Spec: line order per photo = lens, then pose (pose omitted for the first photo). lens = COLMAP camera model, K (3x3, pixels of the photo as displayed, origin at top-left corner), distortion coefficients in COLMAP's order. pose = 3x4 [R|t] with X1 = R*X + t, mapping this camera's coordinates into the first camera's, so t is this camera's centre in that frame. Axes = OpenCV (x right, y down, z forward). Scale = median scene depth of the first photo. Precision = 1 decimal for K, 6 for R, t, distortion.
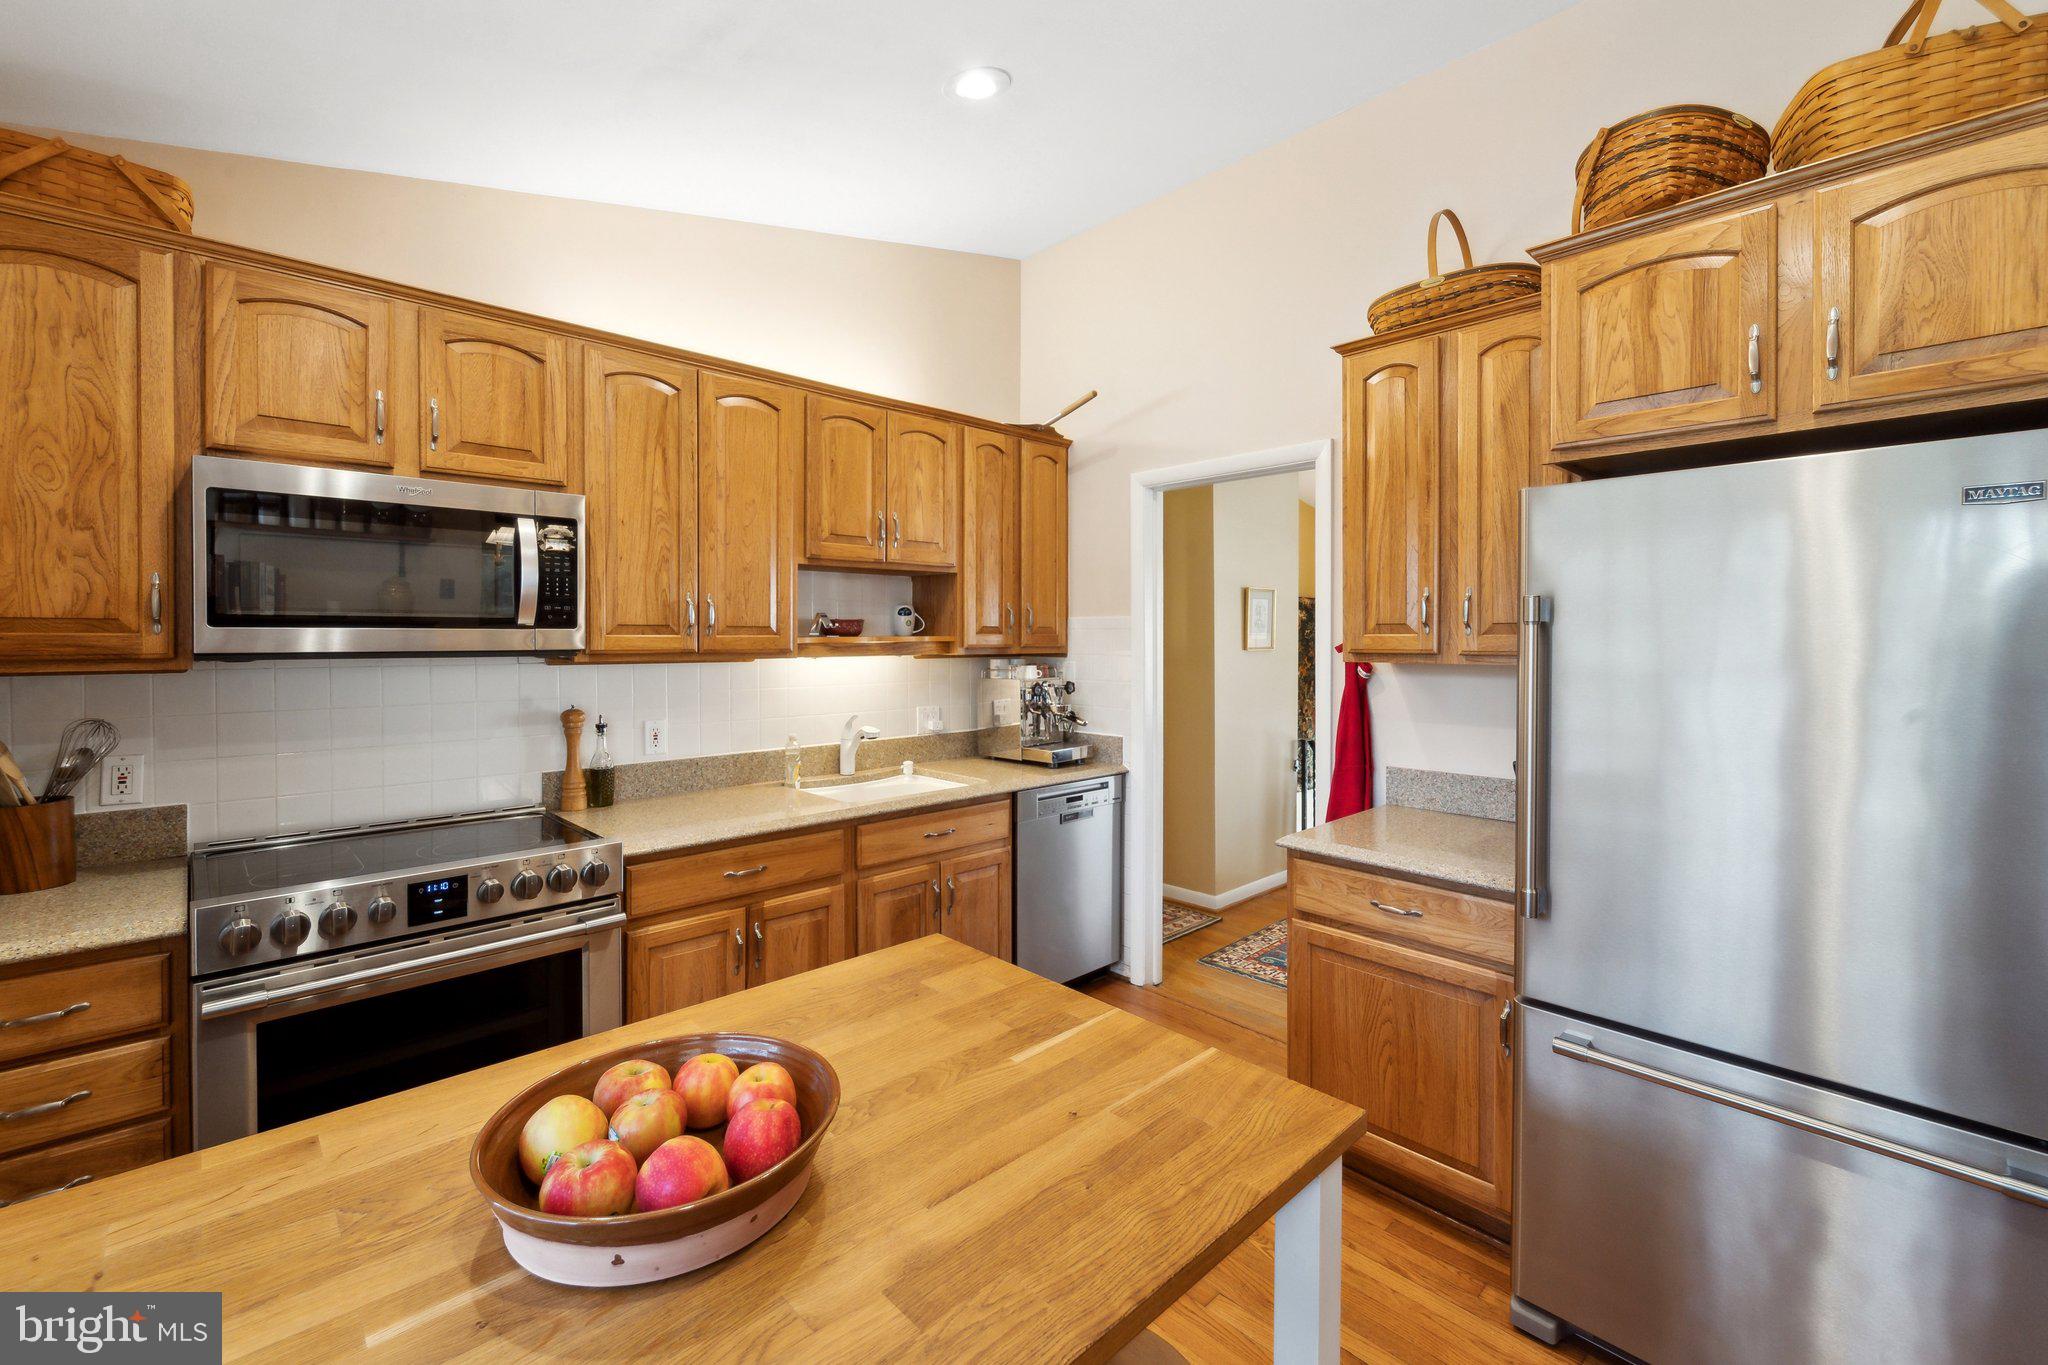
lens RADIAL K [[857.7, 0, 1032.7], [0, 857.7, 643.2], [0, 0, 1]] dist [-0.001479, -0.000647]
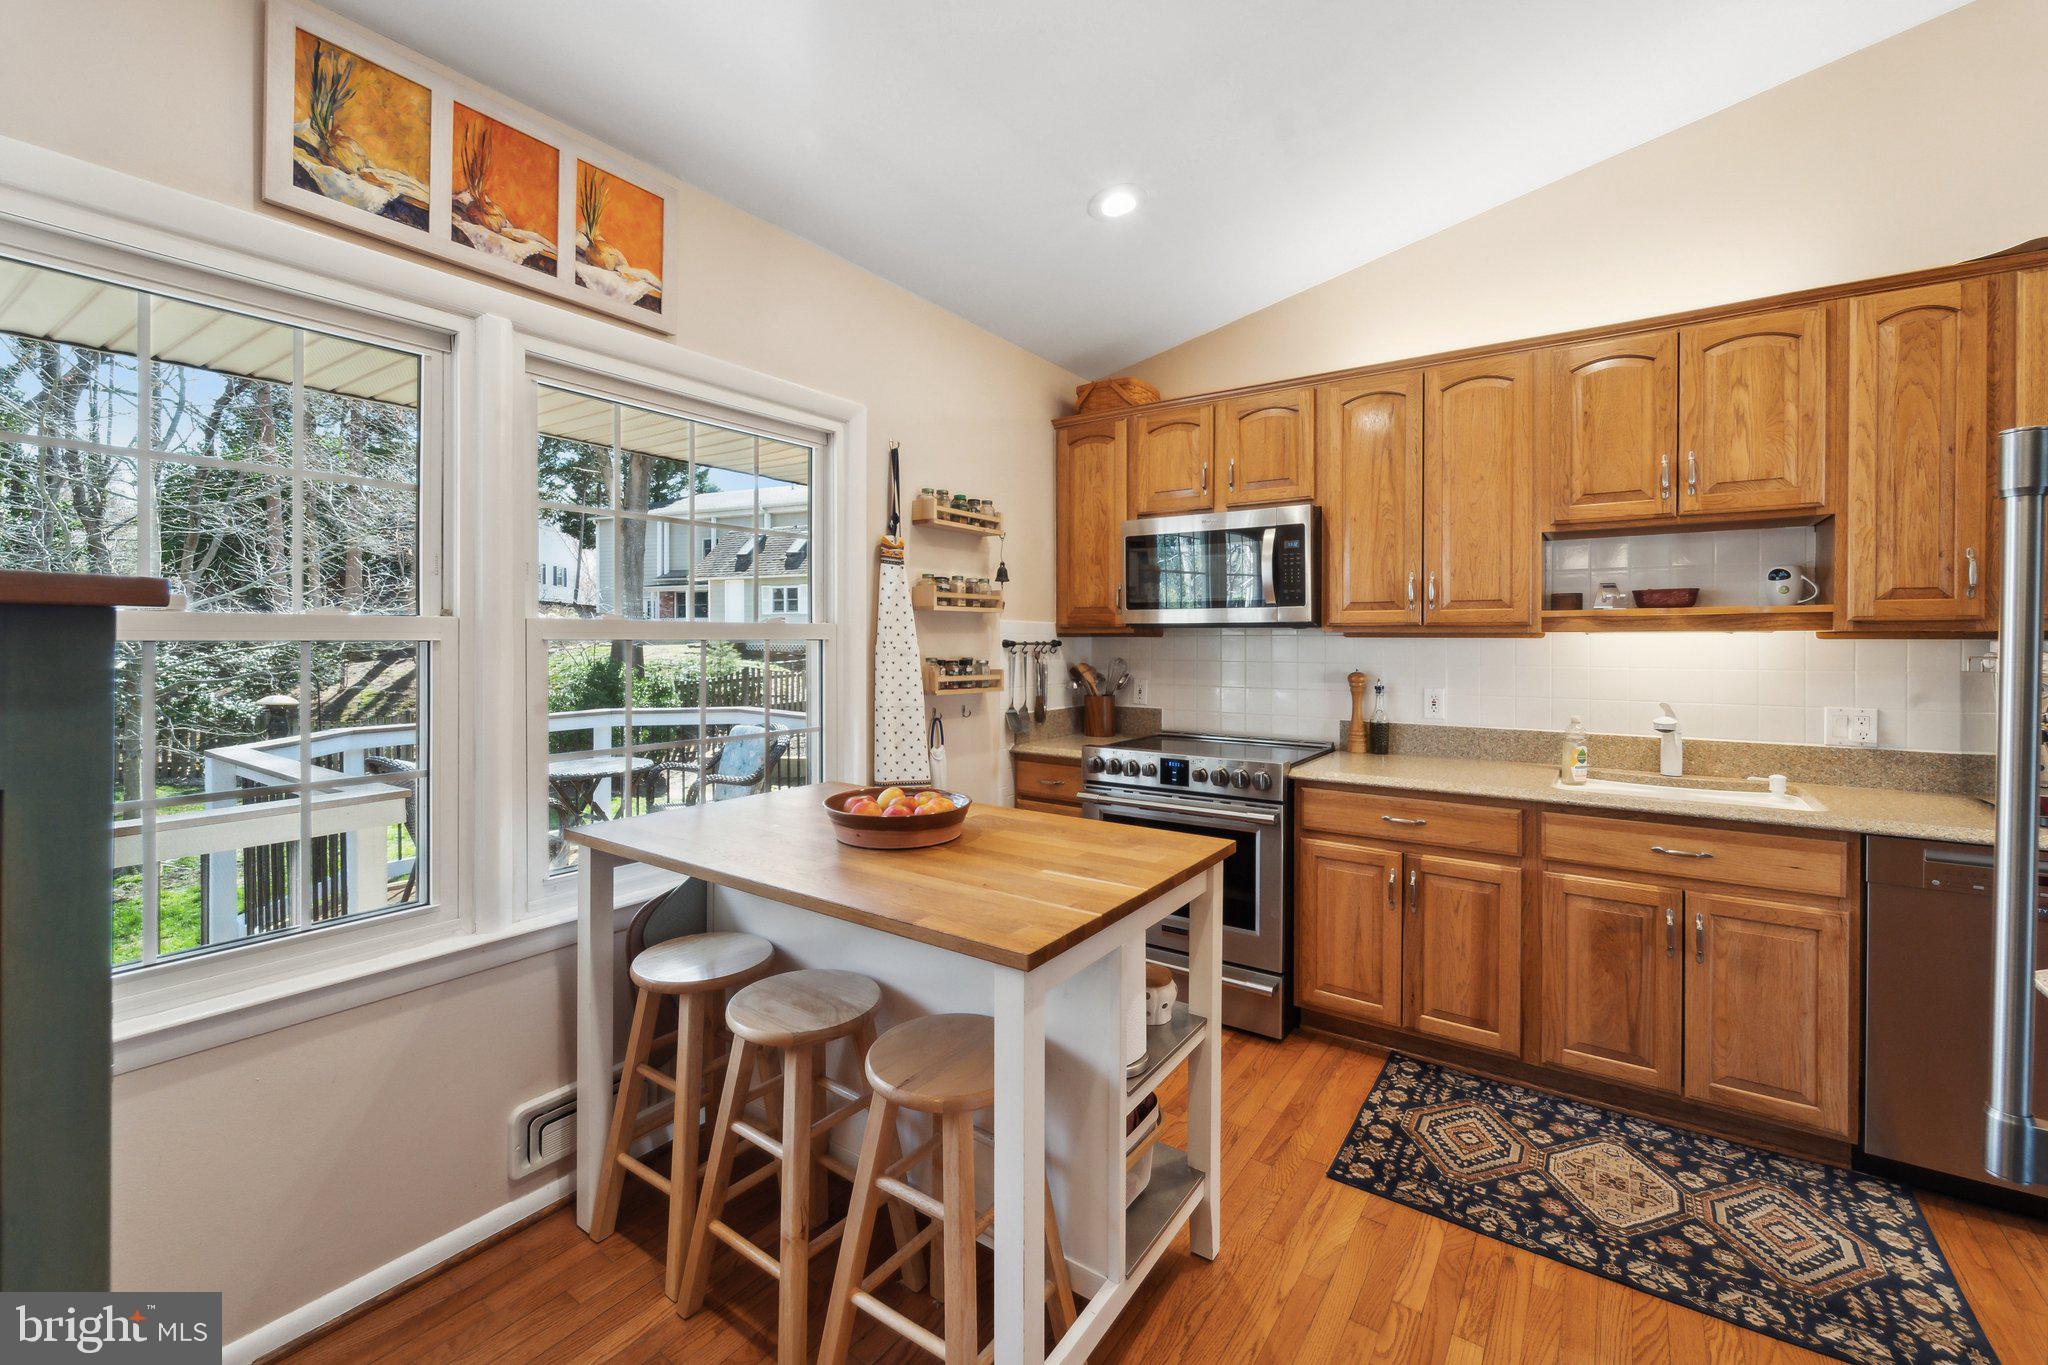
lens RADIAL K [[857.7, 0, 1032.7], [0, 857.7, 643.2], [0, 0, 1]] dist [-0.001479, -0.000647]
pose [[0.197317, 0.004417, -0.980330, 0.575595], [-0.010198, 0.999945, 0.002452, 0.034955], [0.980287, 0.009513, 0.197351, 0.274539]]
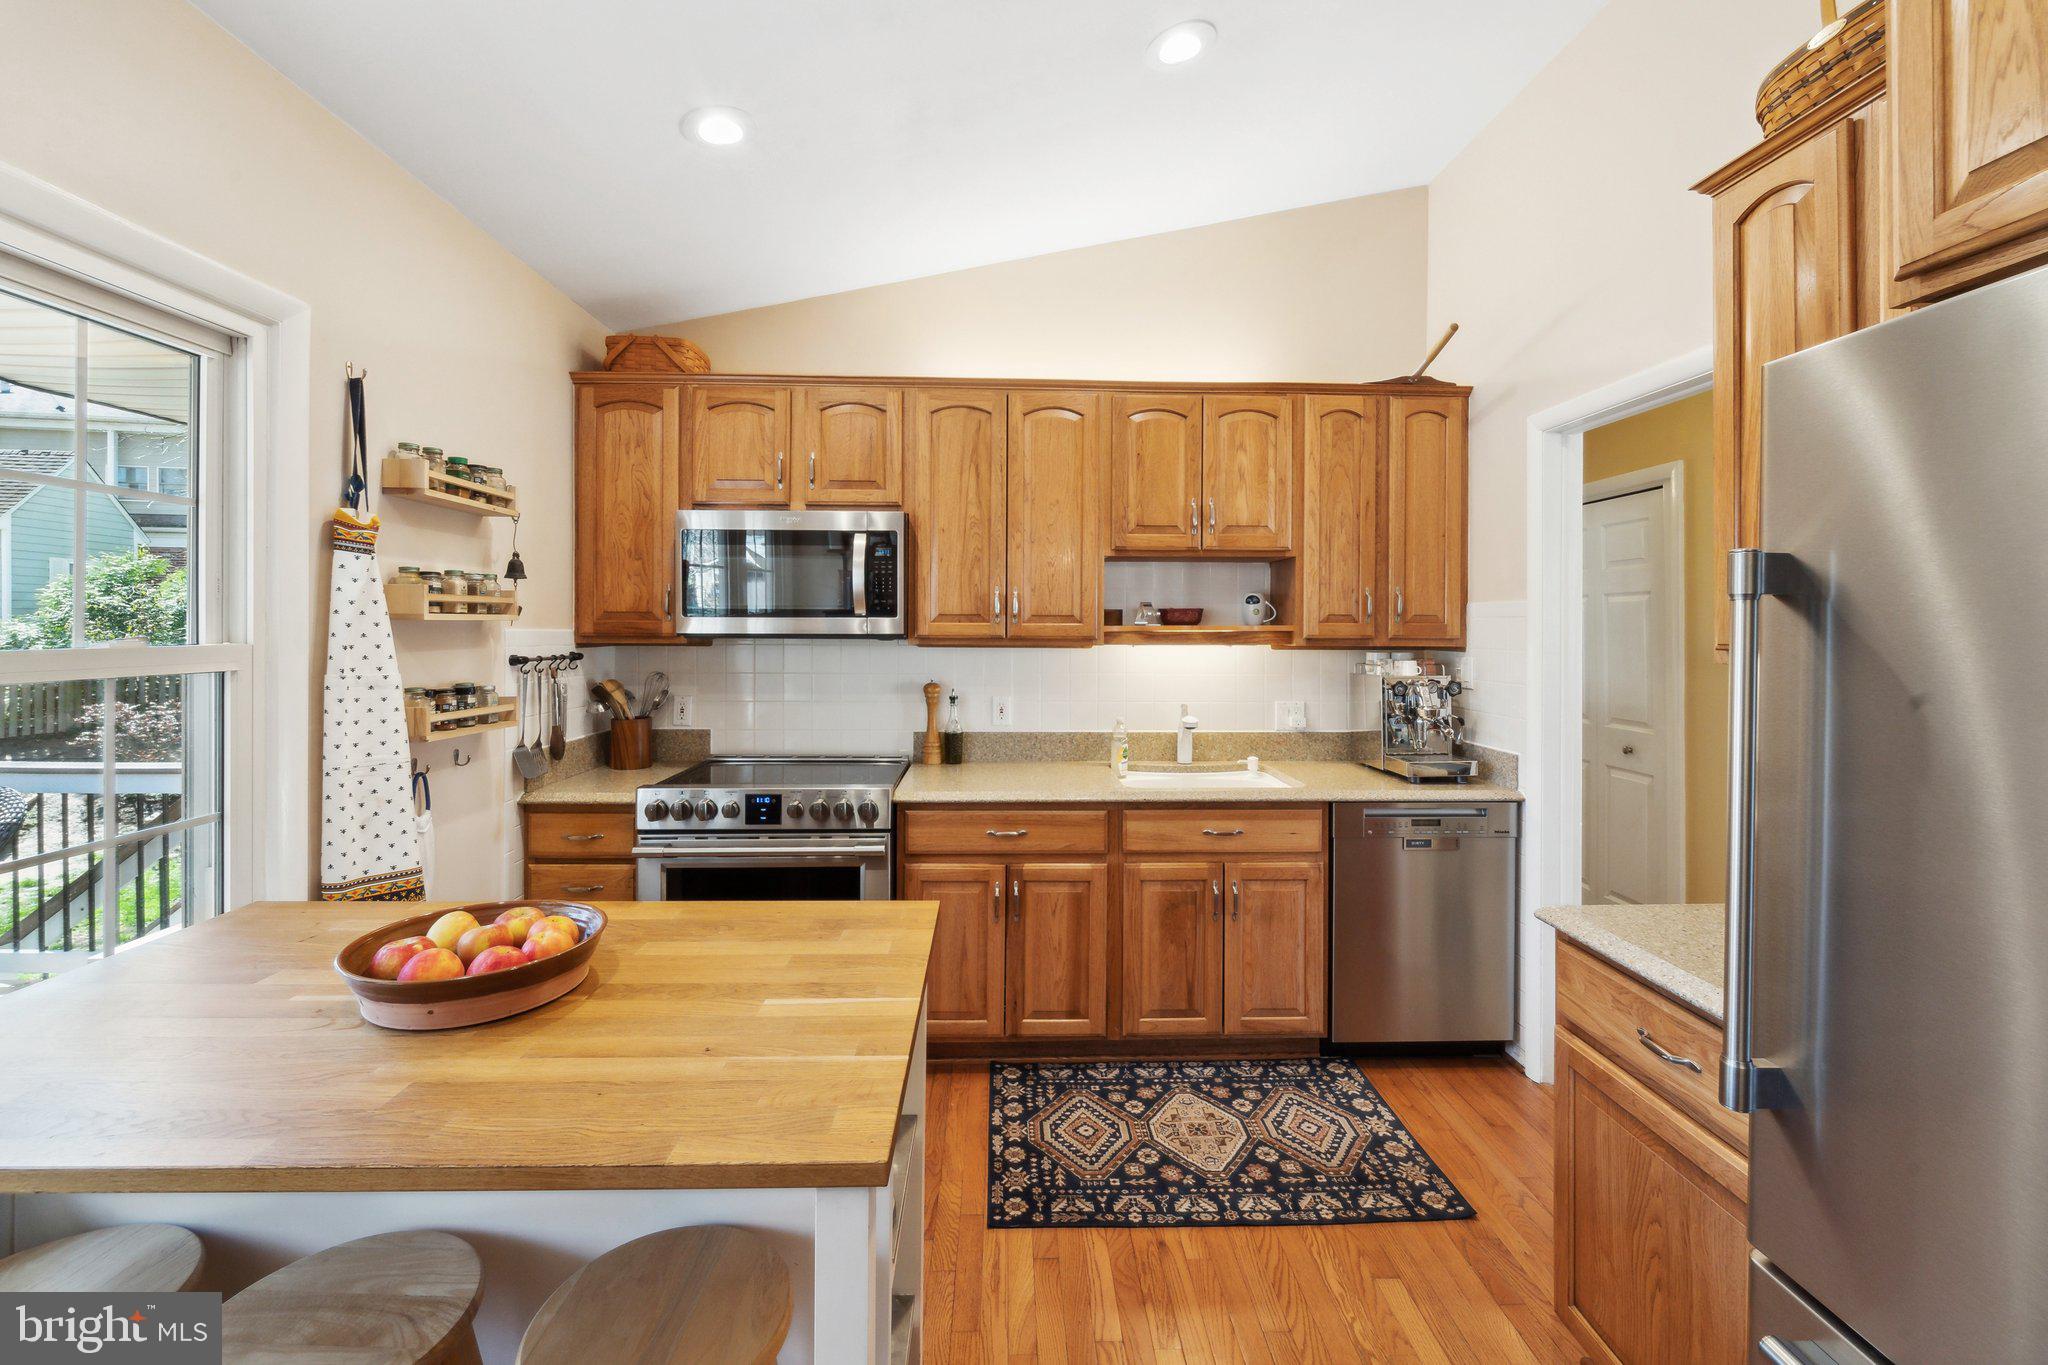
lens RADIAL K [[858.4, 0, 1036.3], [0, 858.4, 627.8], [0, 0, 1]] dist [-0.001314, -0.000085]
pose [[0.745681, 0.003348, -0.666295, 0.390707], [-0.009919, 0.999932, -0.006076, 0.003087], [0.666229, 0.011140, 0.745664, 0.162284]]
